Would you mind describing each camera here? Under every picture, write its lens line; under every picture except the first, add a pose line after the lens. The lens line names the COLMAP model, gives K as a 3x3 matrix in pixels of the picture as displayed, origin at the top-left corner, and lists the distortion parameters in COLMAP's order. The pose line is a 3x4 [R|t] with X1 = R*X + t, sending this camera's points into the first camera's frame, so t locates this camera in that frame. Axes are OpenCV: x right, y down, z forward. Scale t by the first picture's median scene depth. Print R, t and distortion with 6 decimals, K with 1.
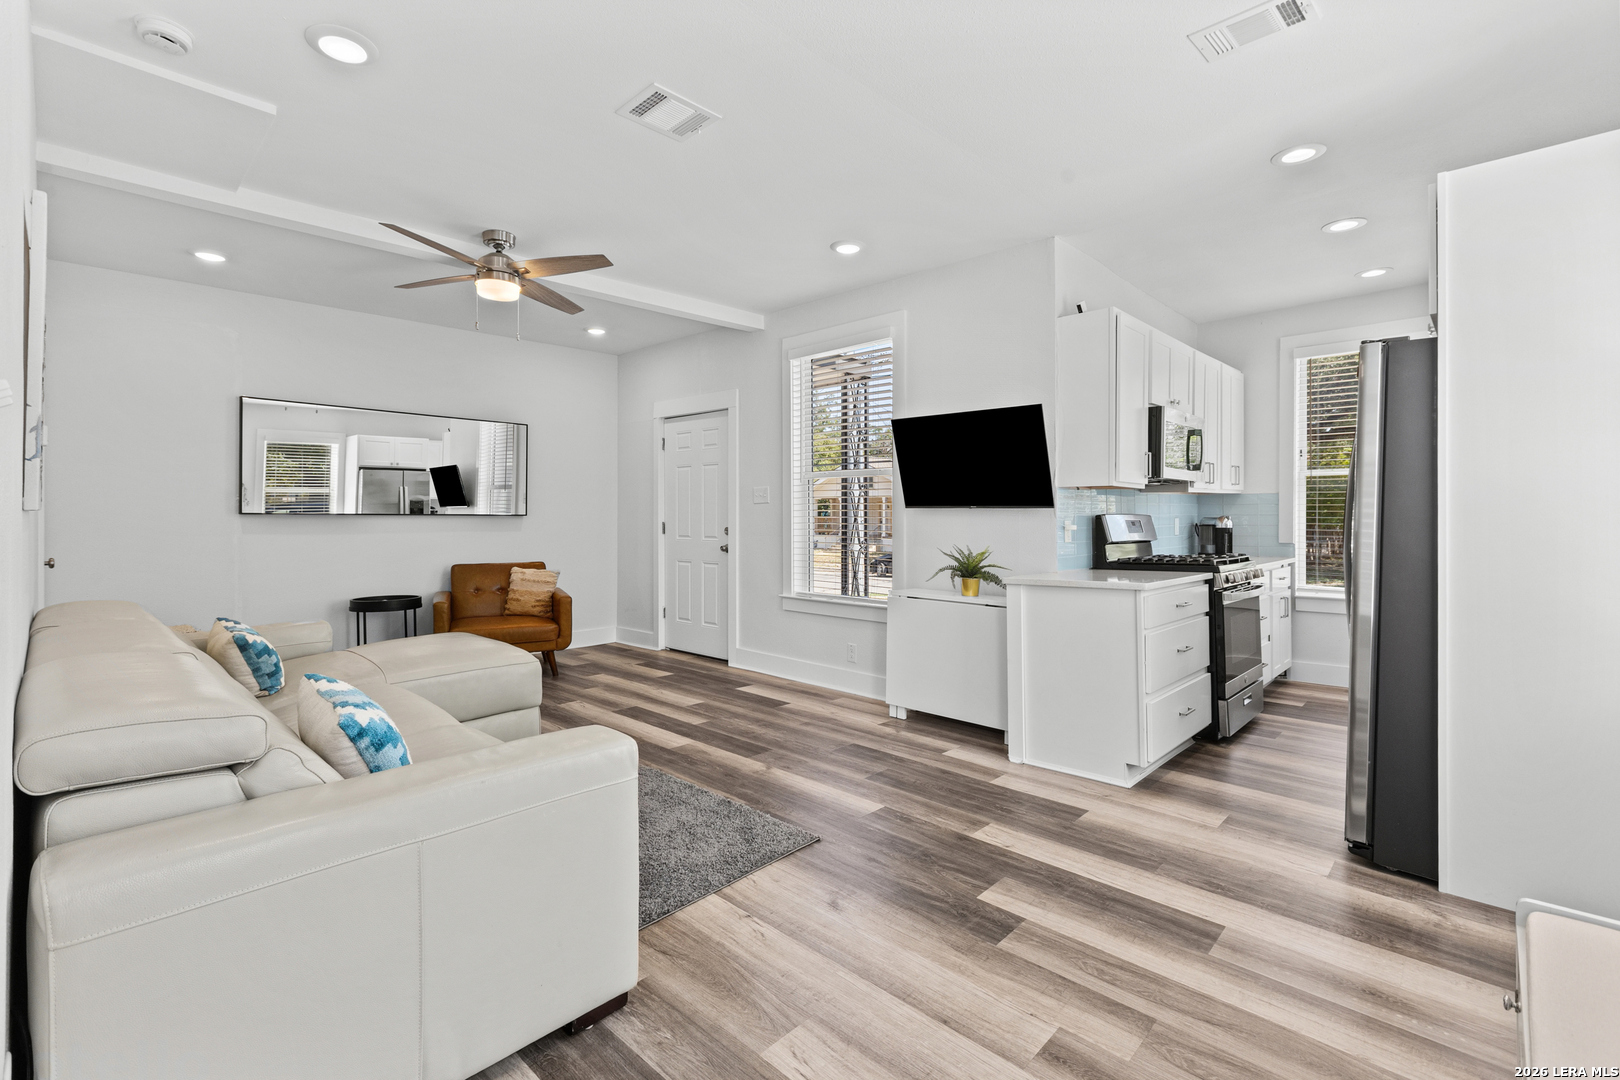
lens RADIAL K [[727.0, 0, 799.3], [0, 727.0, 515.9], [0, 0, 1]] dist [-0.003450, 0.001372]
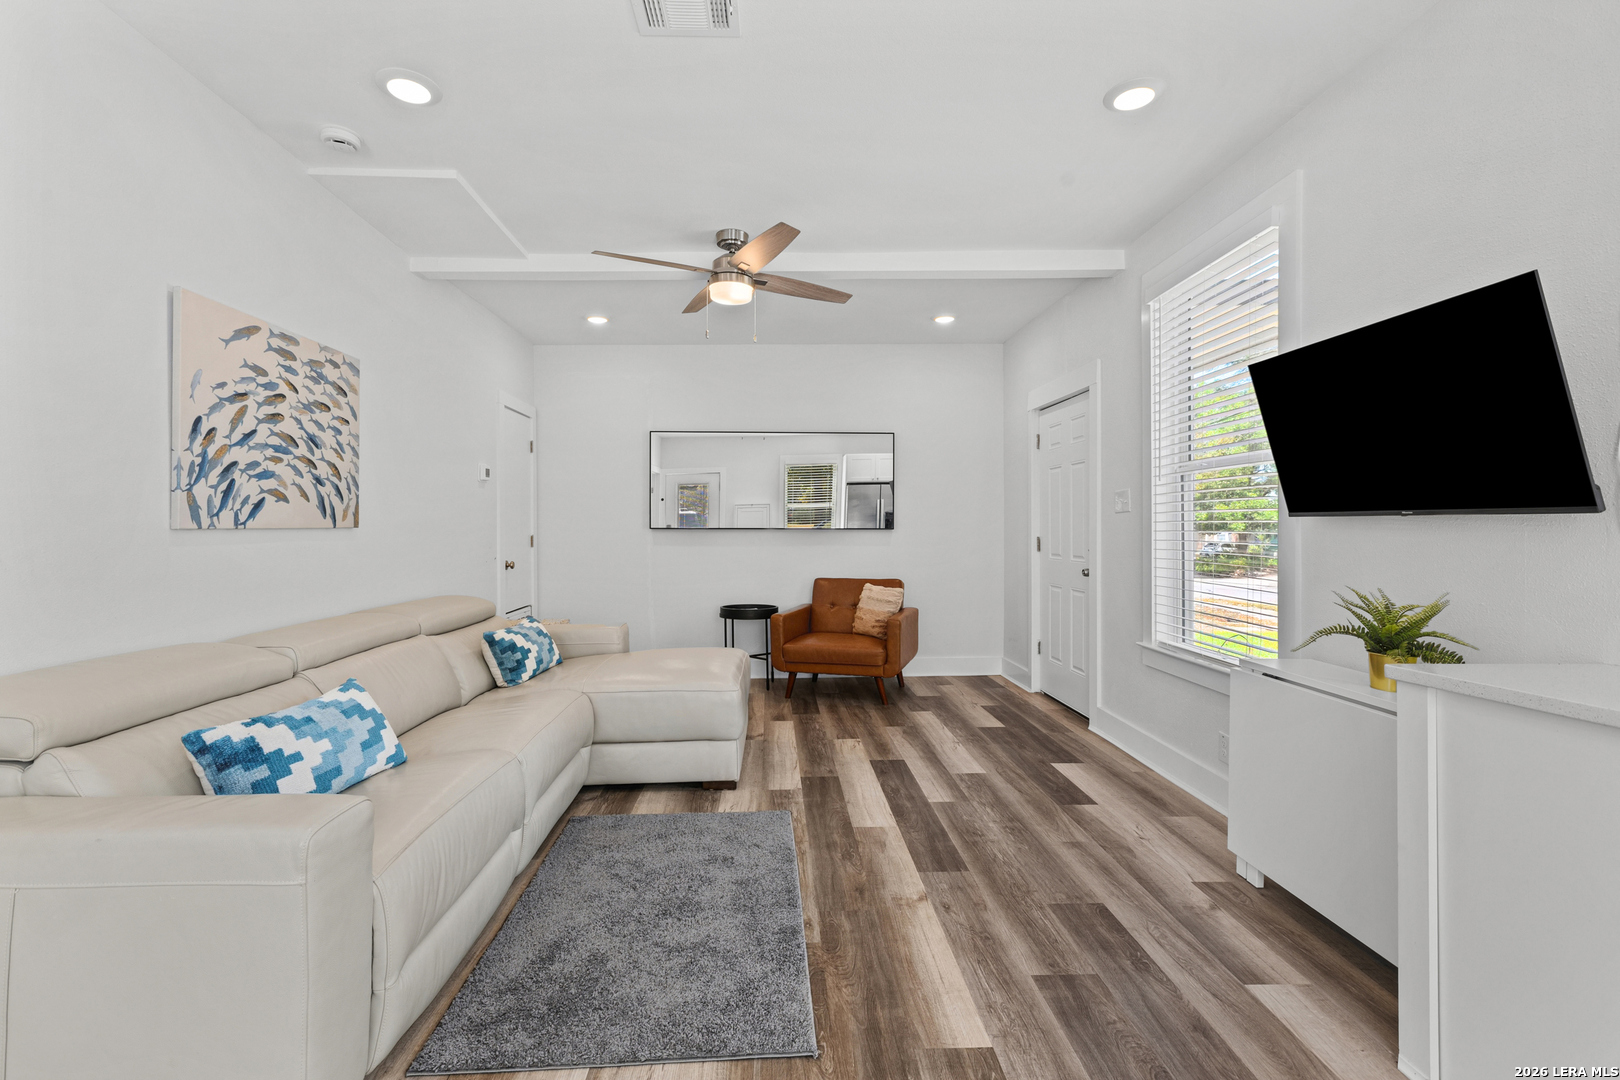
lens RADIAL K [[727.0, 0, 792.9], [0, 727.0, 533.2], [0, 0, 1]] dist [-0.003450, 0.001372]
pose [[0.717818, 0.002989, -0.696225, 0.290394], [0.003187, 0.999966, 0.007580, -0.003731], [0.696224, -0.007660, 0.717784, 0.354823]]
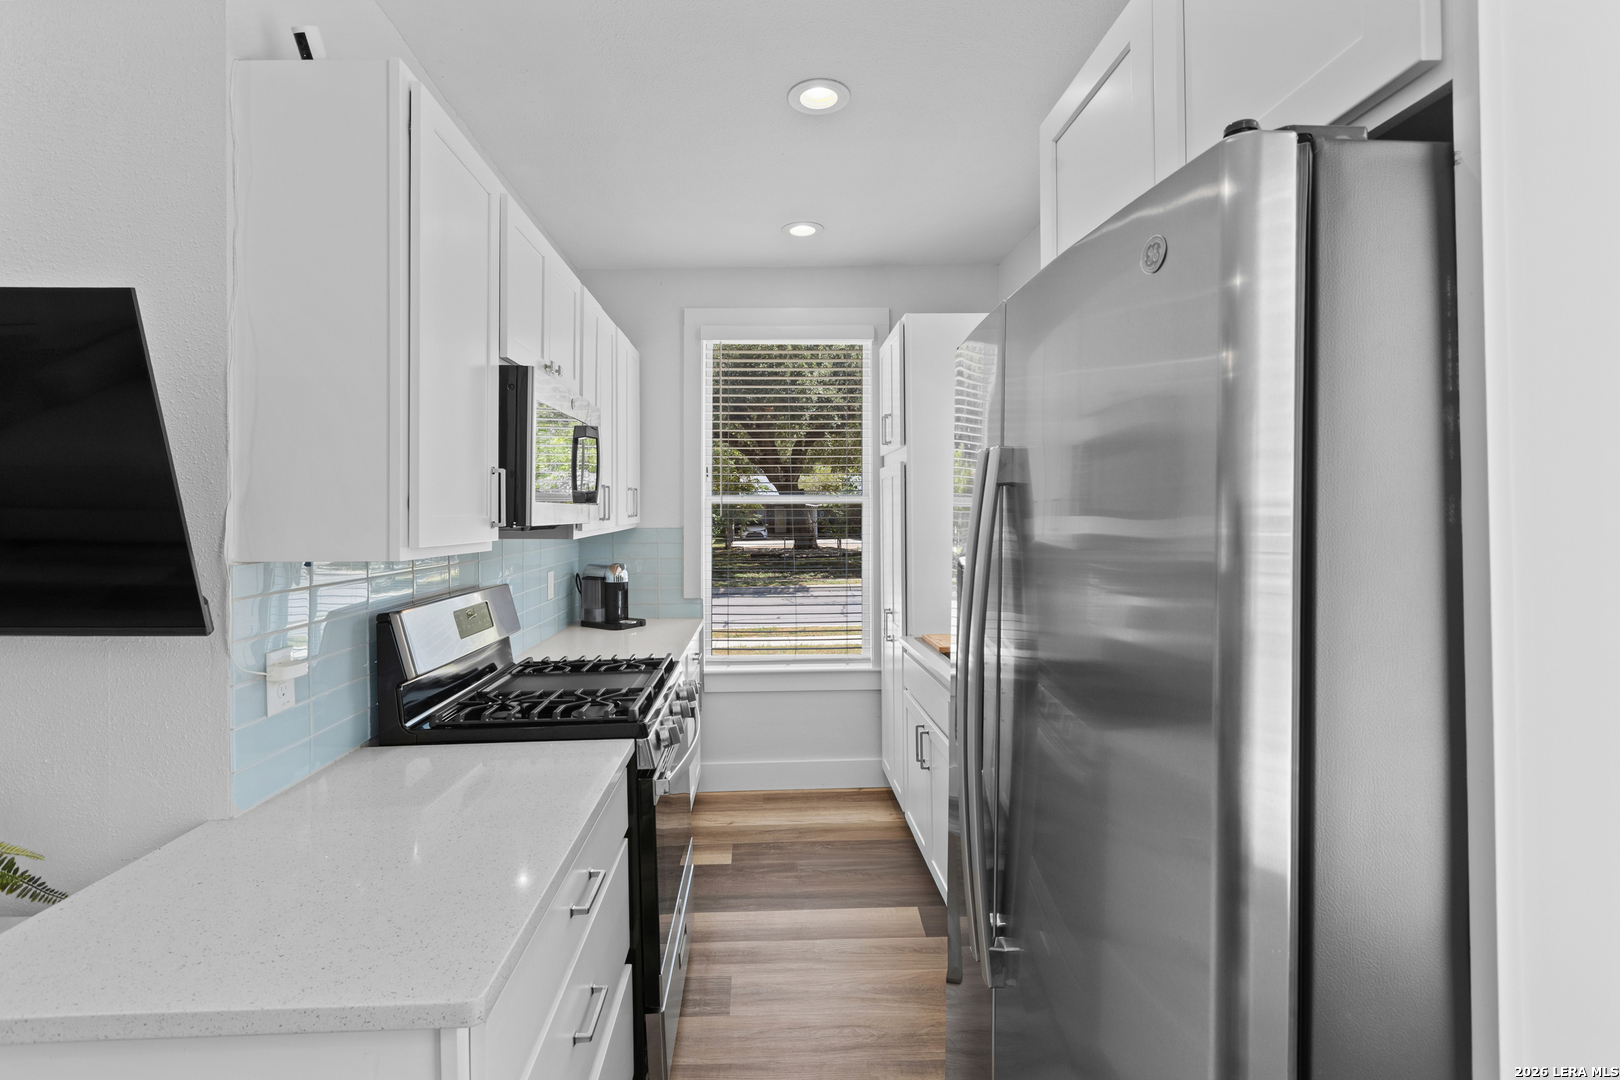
lens RADIAL K [[727.0, 0, 768.6], [0, 727.0, 515.8], [0, 0, 1]] dist [-0.003450, 0.001372]
pose [[0.707969, -0.004118, 0.706232, 0.283765], [0.004652, 0.999988, 0.001168, -0.057124], [-0.706229, 0.002459, 0.707980, 0.570247]]
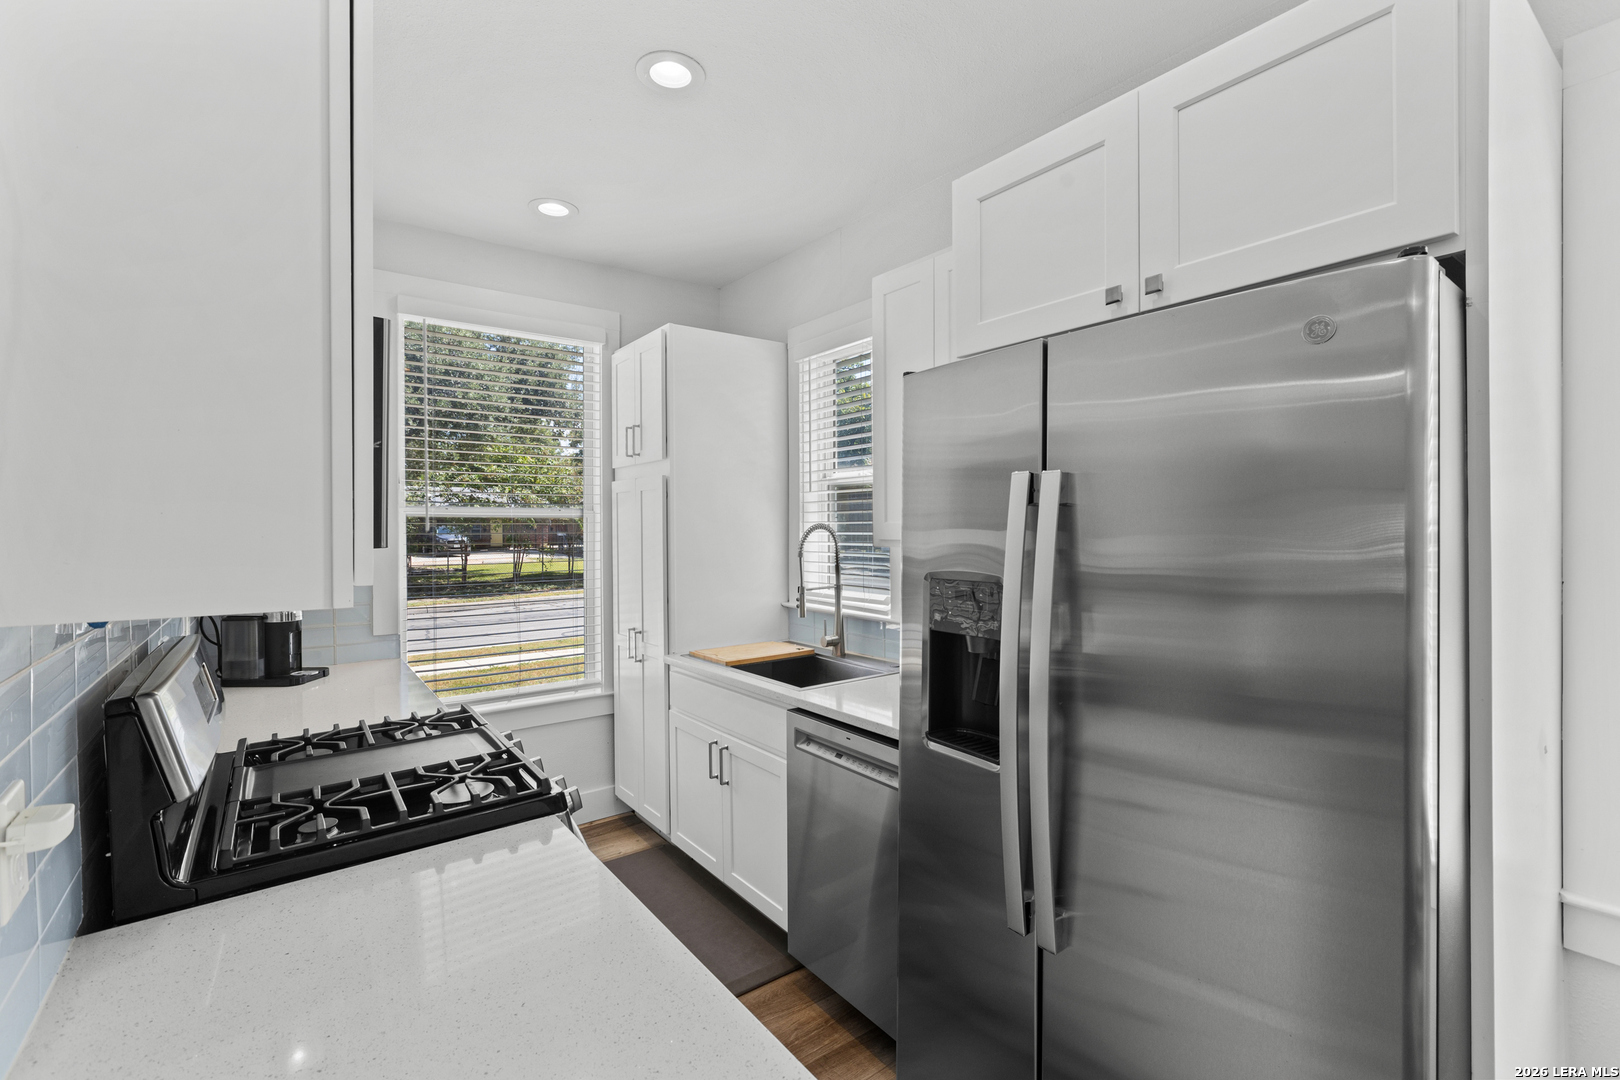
lens RADIAL K [[727.0, 0, 781.6], [0, 727.0, 540.0], [0, 0, 1]] dist [-0.003450, 0.001372]
pose [[0.186013, -0.019922, 0.982345, 0.217156], [0.006363, 0.999798, 0.019071, -0.059896], [-0.982527, 0.002703, 0.186102, 0.756417]]
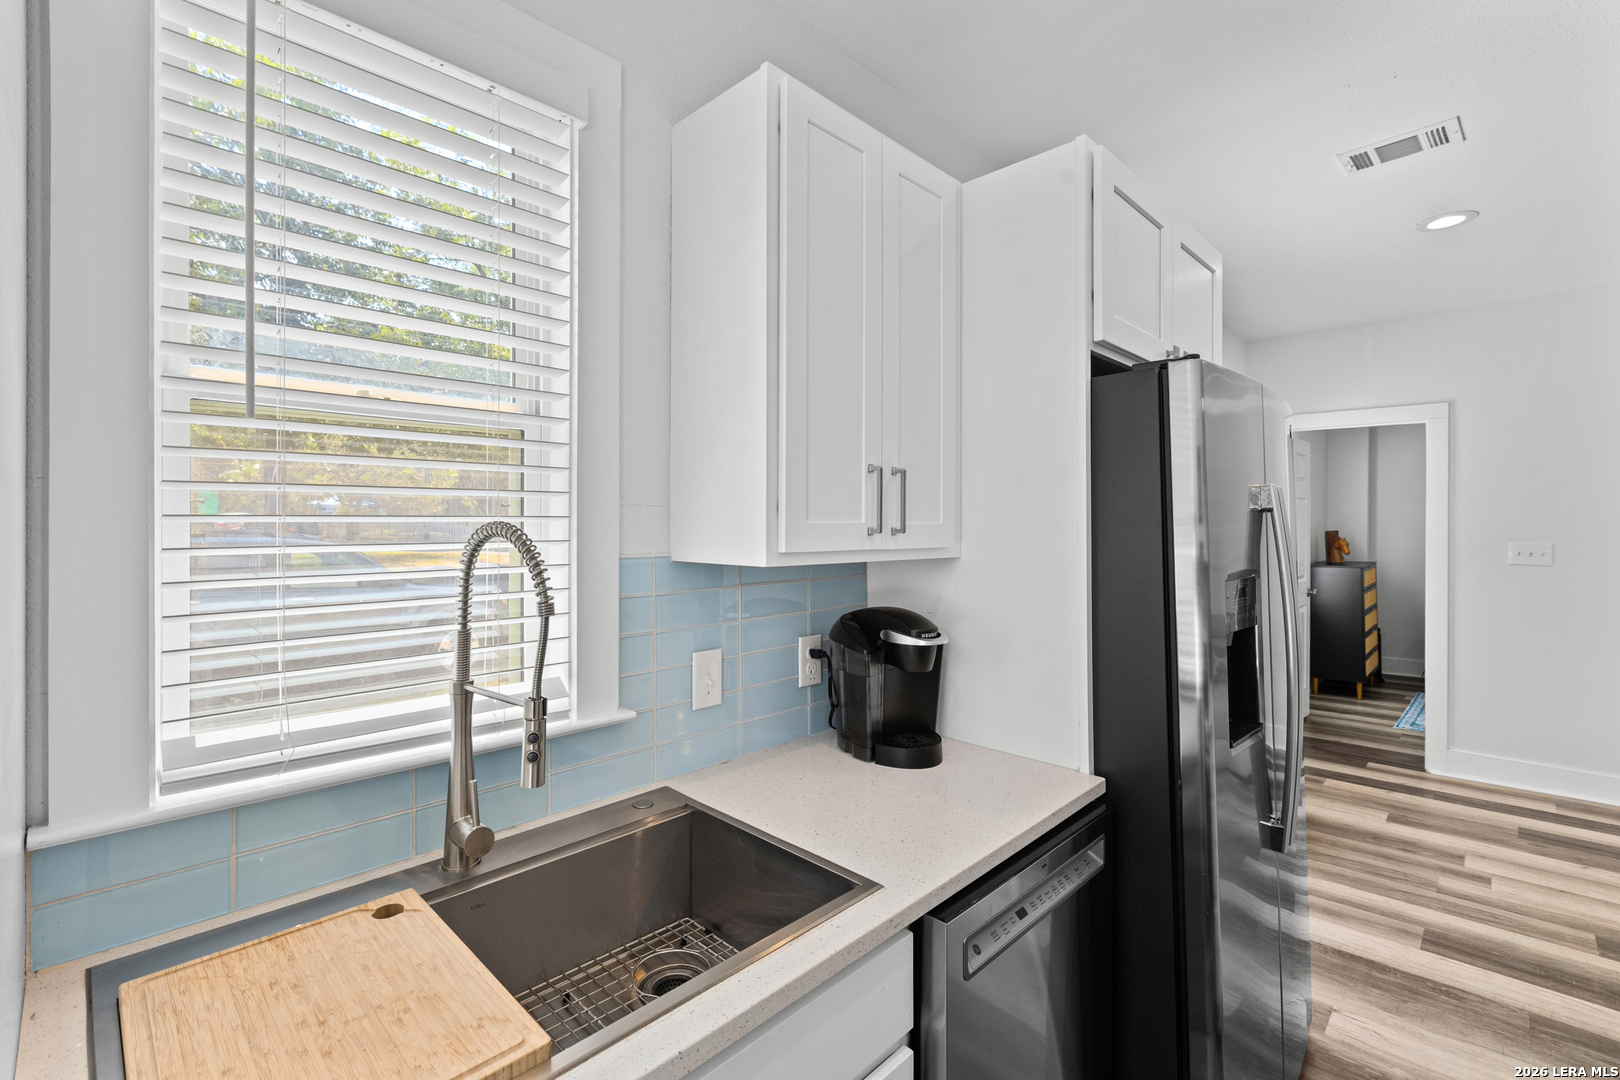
lens RADIAL K [[727.0, 0, 804.5], [0, 727.0, 531.2], [0, 0, 1]] dist [-0.003450, 0.001372]
pose [[-0.999990, -0.004061, 0.002120, 0.810311], [-0.004031, 0.999900, 0.013581, -0.062192], [-0.002174, 0.013572, -0.999906, 1.108788]]
